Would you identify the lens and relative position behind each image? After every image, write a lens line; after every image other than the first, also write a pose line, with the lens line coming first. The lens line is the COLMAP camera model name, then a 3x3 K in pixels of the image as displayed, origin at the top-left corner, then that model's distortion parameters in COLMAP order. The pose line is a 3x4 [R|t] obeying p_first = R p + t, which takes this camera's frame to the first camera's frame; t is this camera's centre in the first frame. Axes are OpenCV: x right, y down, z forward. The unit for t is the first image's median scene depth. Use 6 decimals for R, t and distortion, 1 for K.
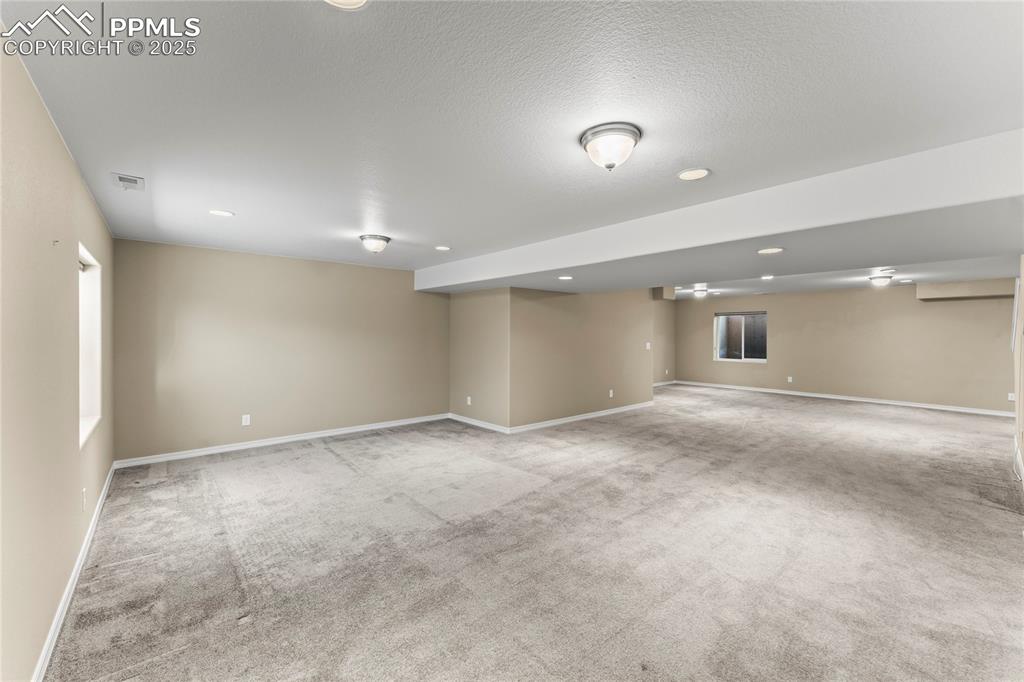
lens RADIAL K [[392.3, 0, 512.0], [0, 392.3, 341.0], [0, 0, 1]] dist [-0.000818, -0.000067]
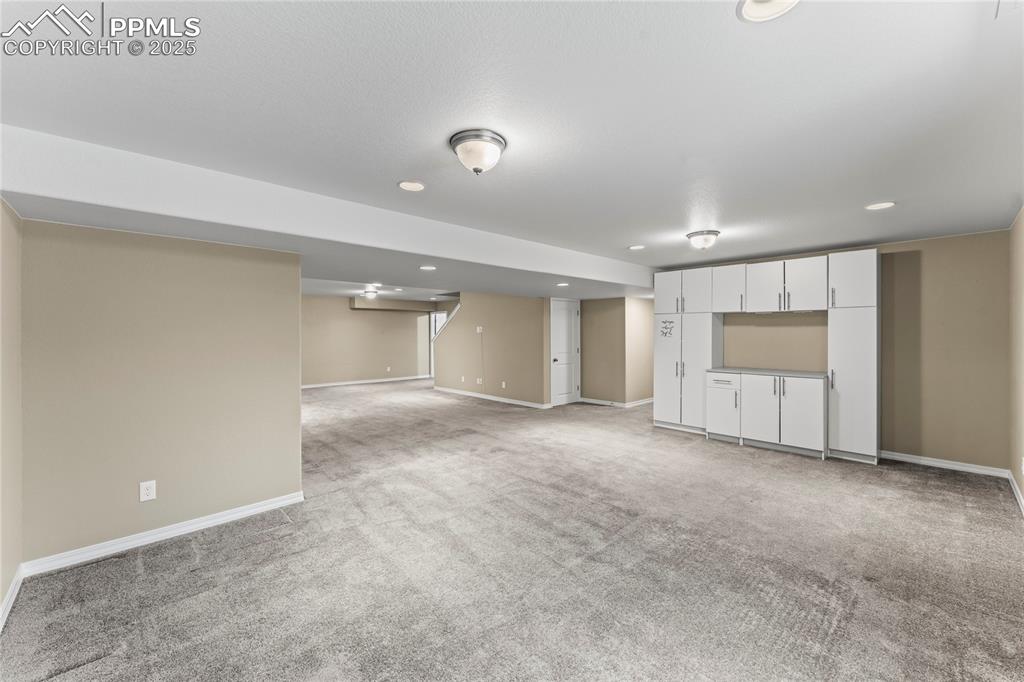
lens RADIAL K [[408.6, 0, 506.9], [0, 408.6, 339.7], [0, 0, 1]] dist [-0.002151, -0.000278]
pose [[-0.023795, -0.018947, 0.999537, -0.736906], [0.022347, 0.999560, 0.019479, -0.014502], [-0.999467, 0.022800, -0.023361, 0.817944]]
